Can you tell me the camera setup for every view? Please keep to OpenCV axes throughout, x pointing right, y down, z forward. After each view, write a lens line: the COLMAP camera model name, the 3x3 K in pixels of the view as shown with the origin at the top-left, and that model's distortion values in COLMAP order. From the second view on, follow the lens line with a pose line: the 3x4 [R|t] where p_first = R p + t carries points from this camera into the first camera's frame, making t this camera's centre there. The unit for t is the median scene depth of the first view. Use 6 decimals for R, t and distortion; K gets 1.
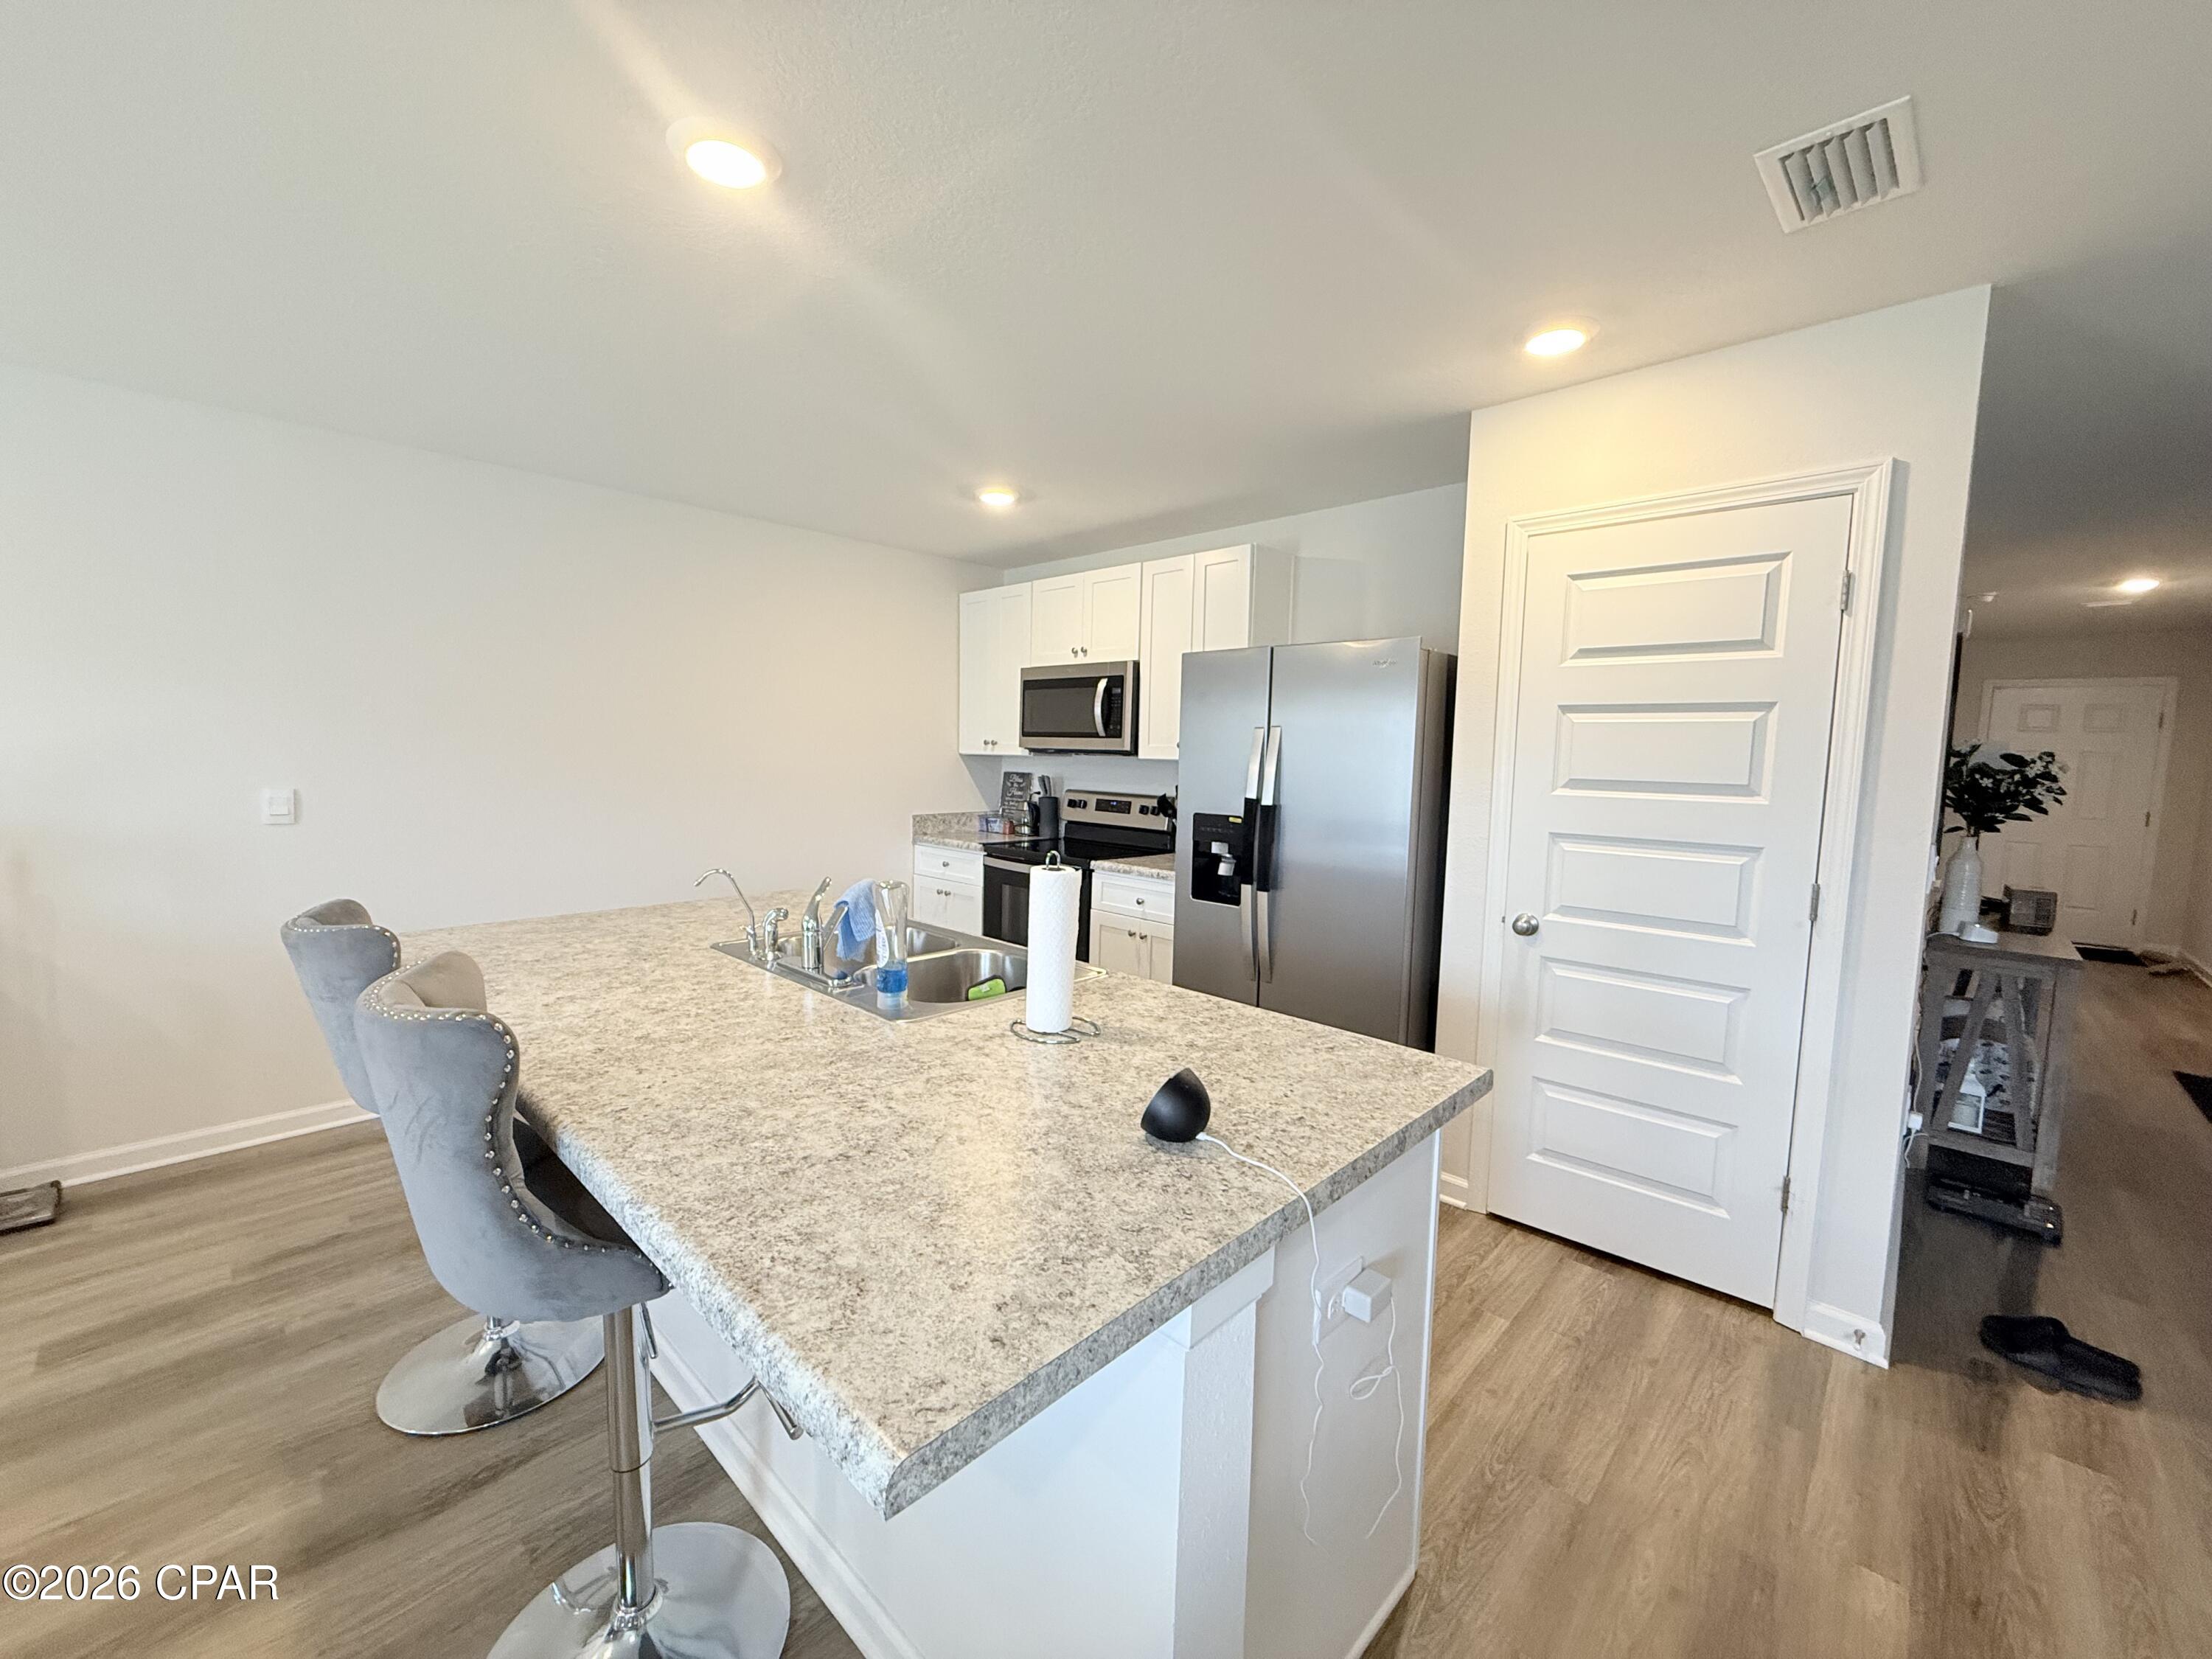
lens RADIAL K [[878.8, 0, 1110.4], [0, 878.8, 825.4], [0, 0, 1]] dist [-0.001259, 0.000372]
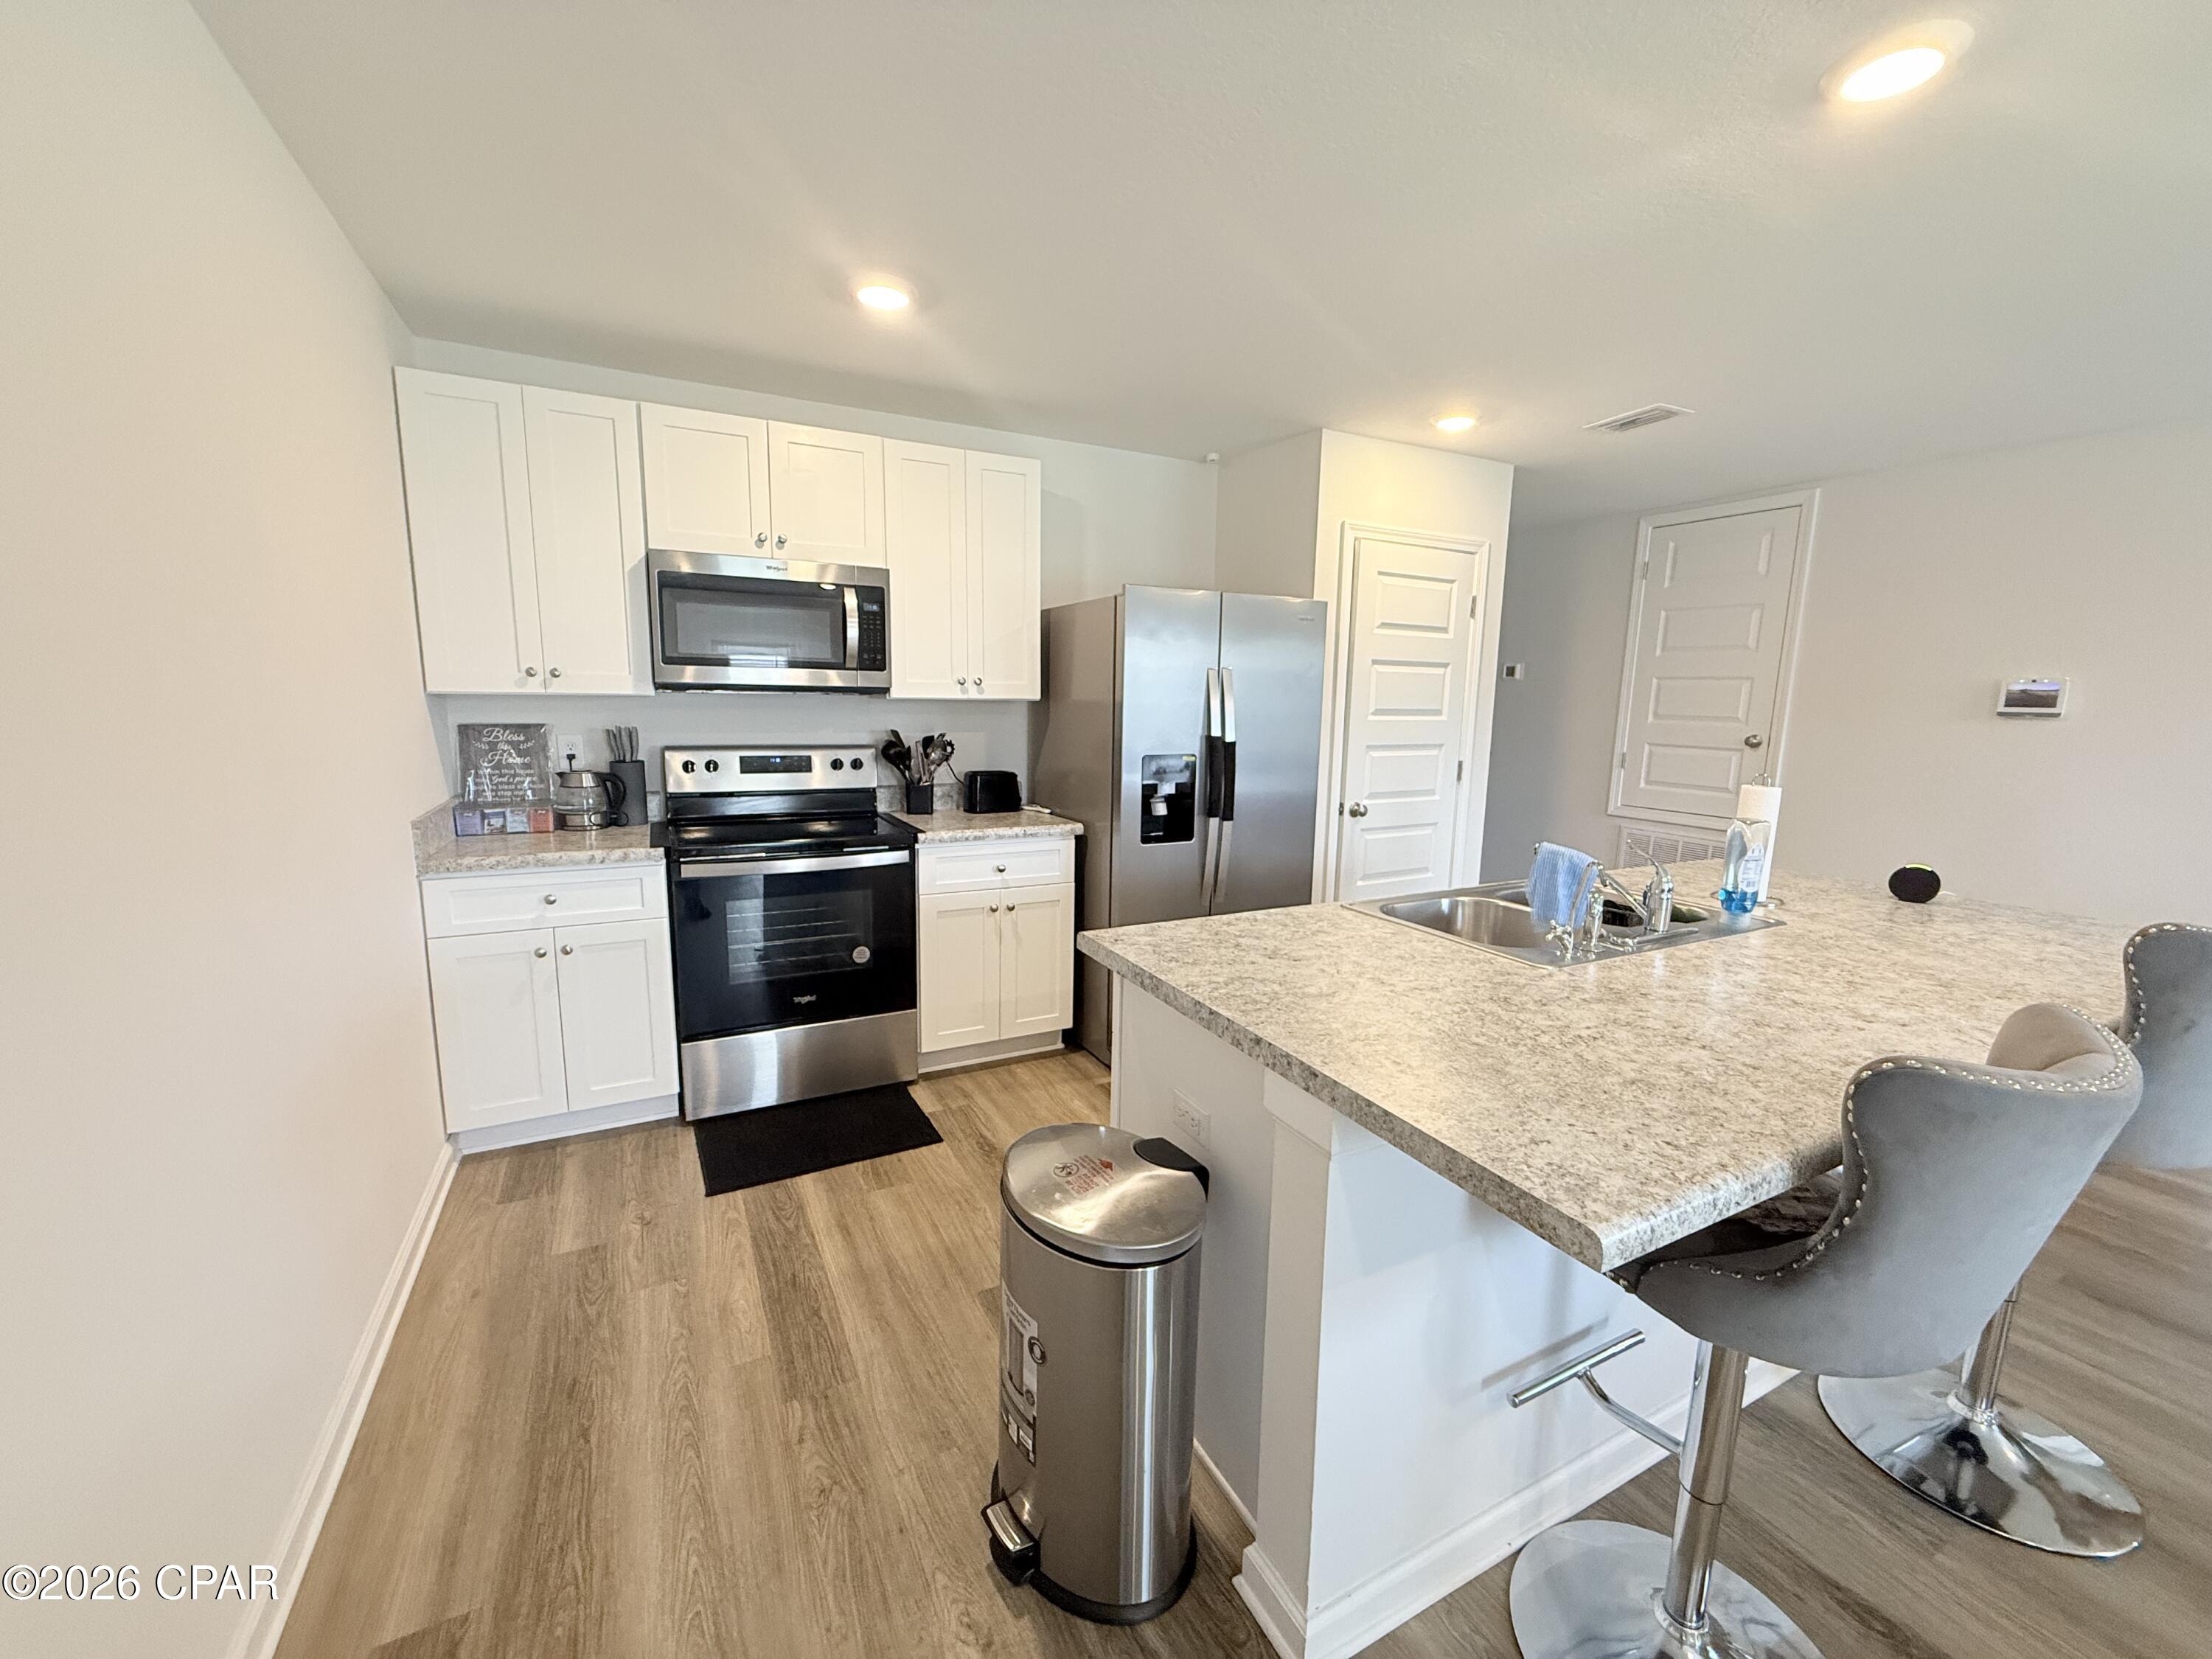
lens RADIAL K [[878.8, 0, 1111.1], [0, 878.8, 841.8], [0, 0, 1]] dist [-0.001259, 0.000372]
pose [[0.325004, -0.161051, 0.931899, -1.038639], [0.076215, 0.986648, 0.143932, -0.074796], [-0.942636, 0.024246, 0.332939, 0.880209]]
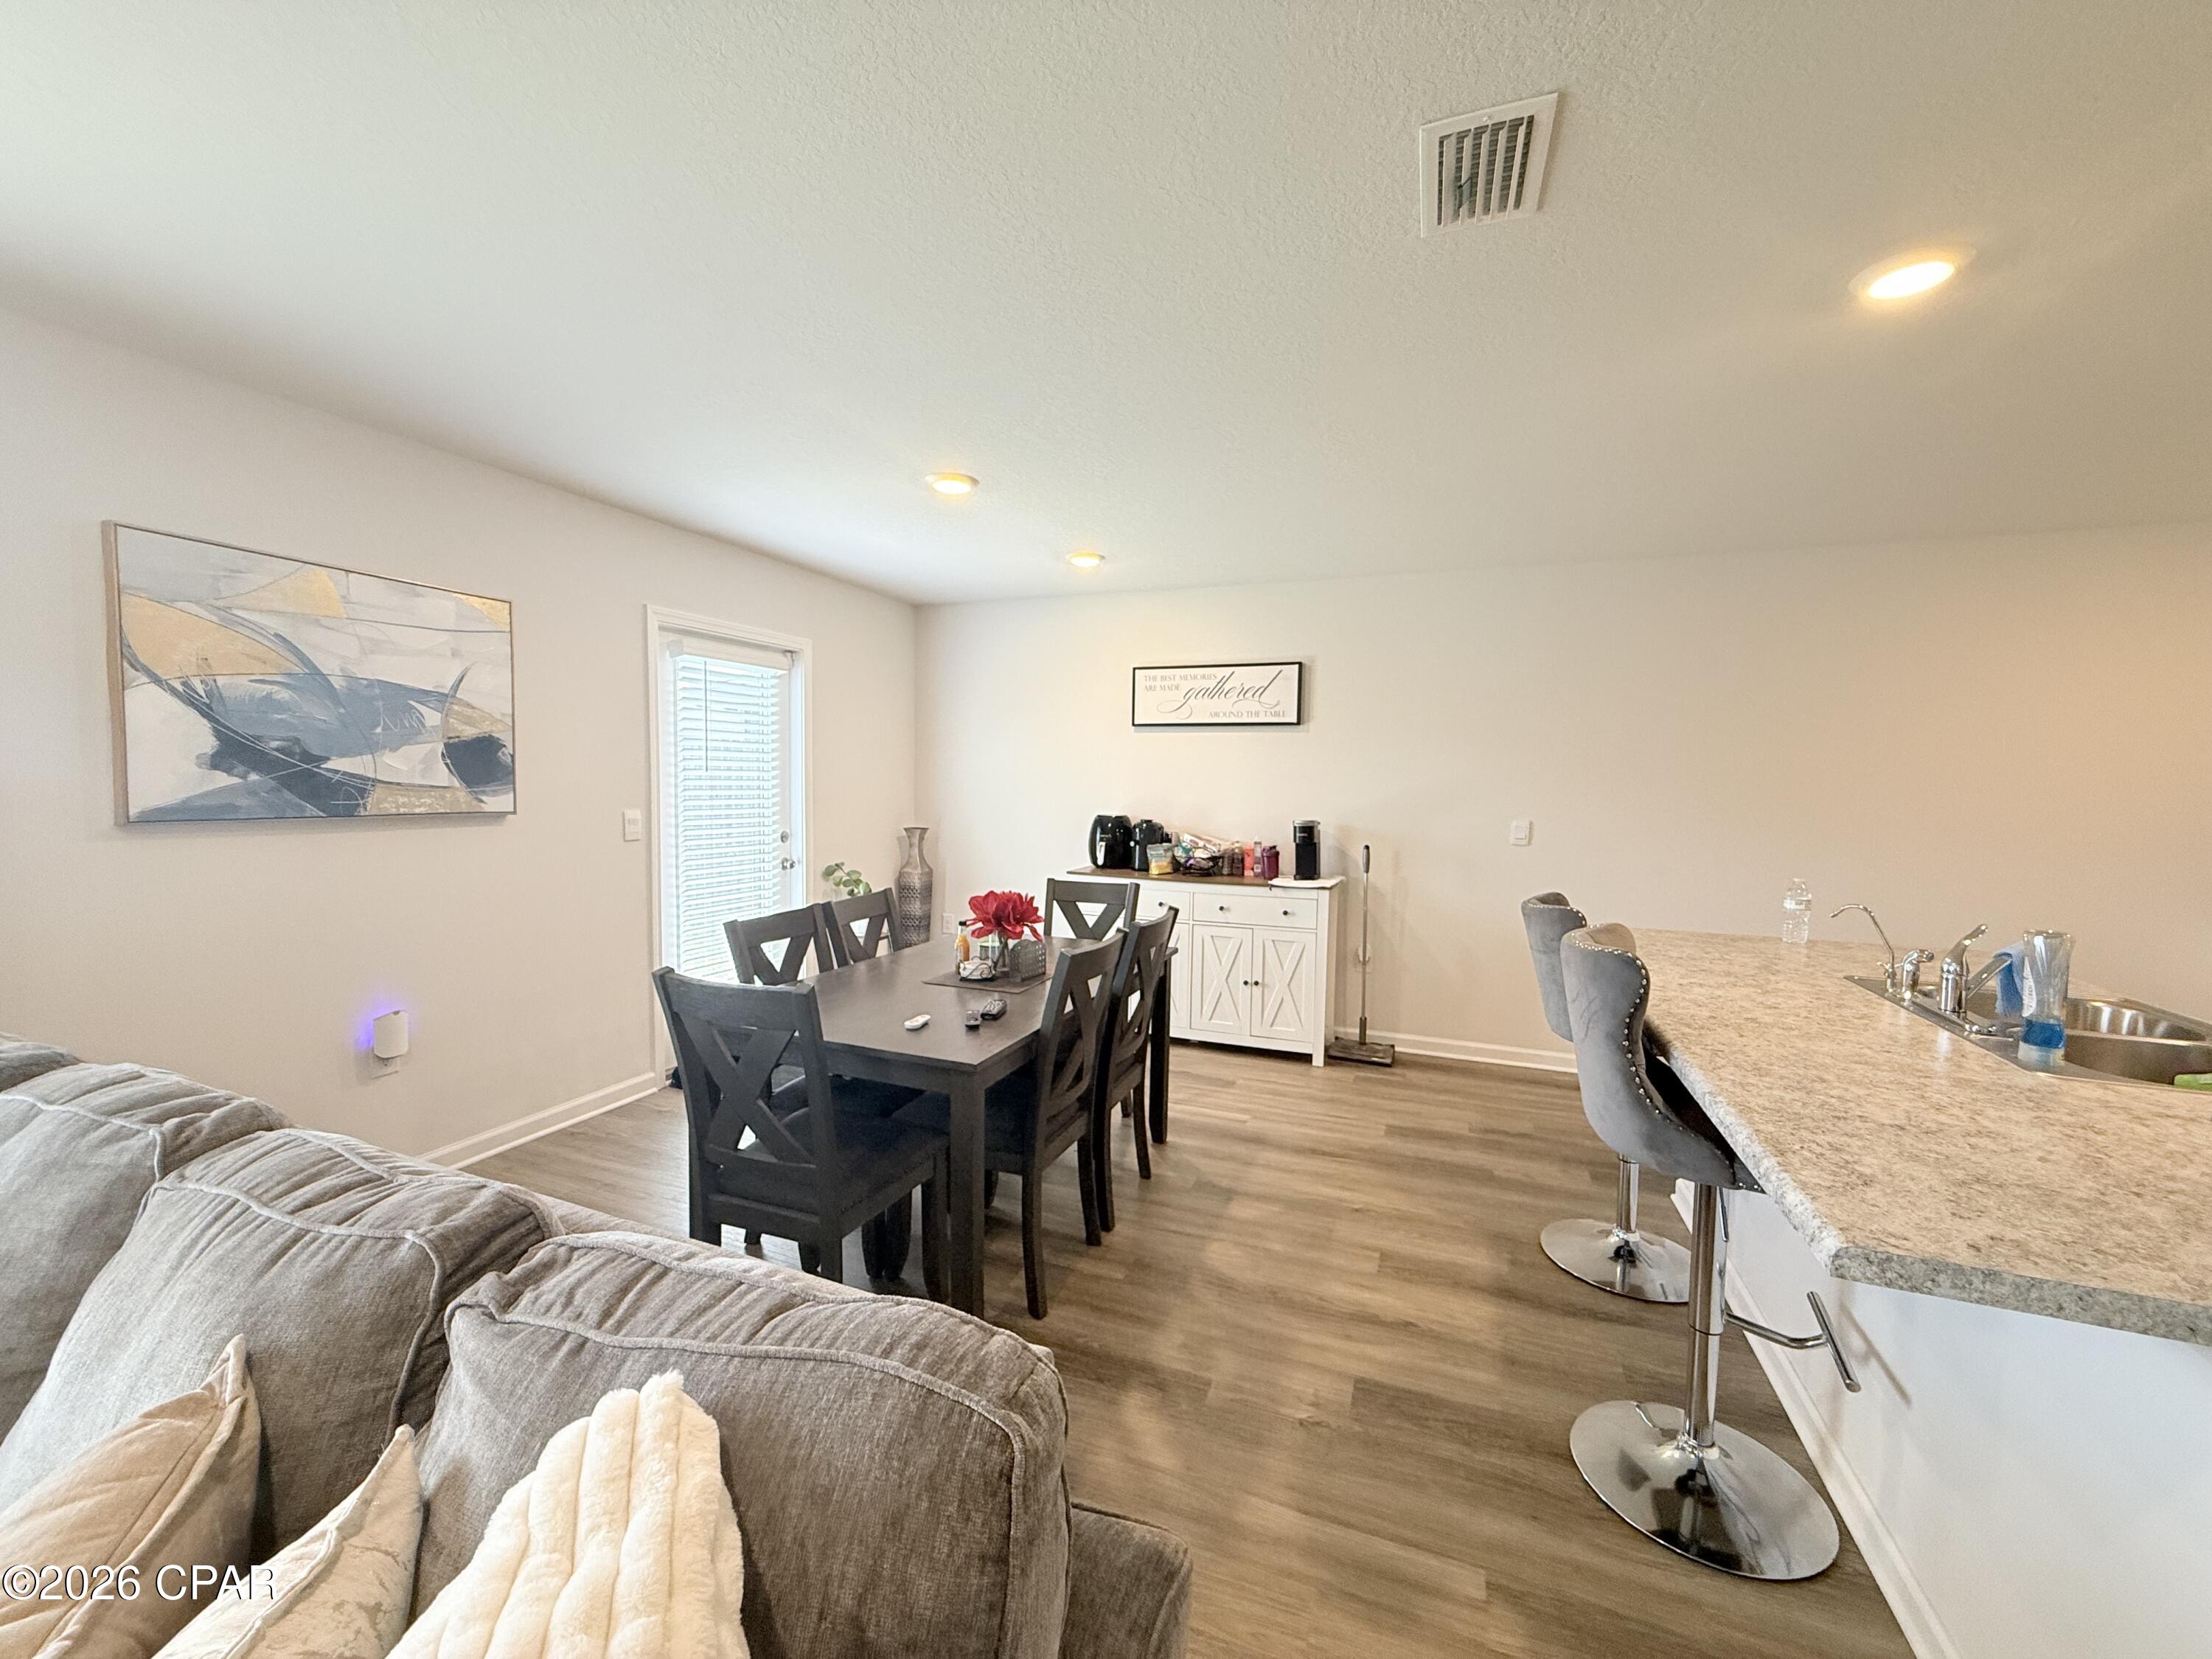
lens RADIAL K [[878.8, 0, 1092.8], [0, 878.8, 839.3], [0, 0, 1]] dist [-0.001259, 0.000372]
pose [[0.361101, 0.051418, -0.931108, 0.259683], [-0.087048, 0.995978, 0.021241, 0.036444], [0.928455, 0.073381, 0.364124, -0.320914]]
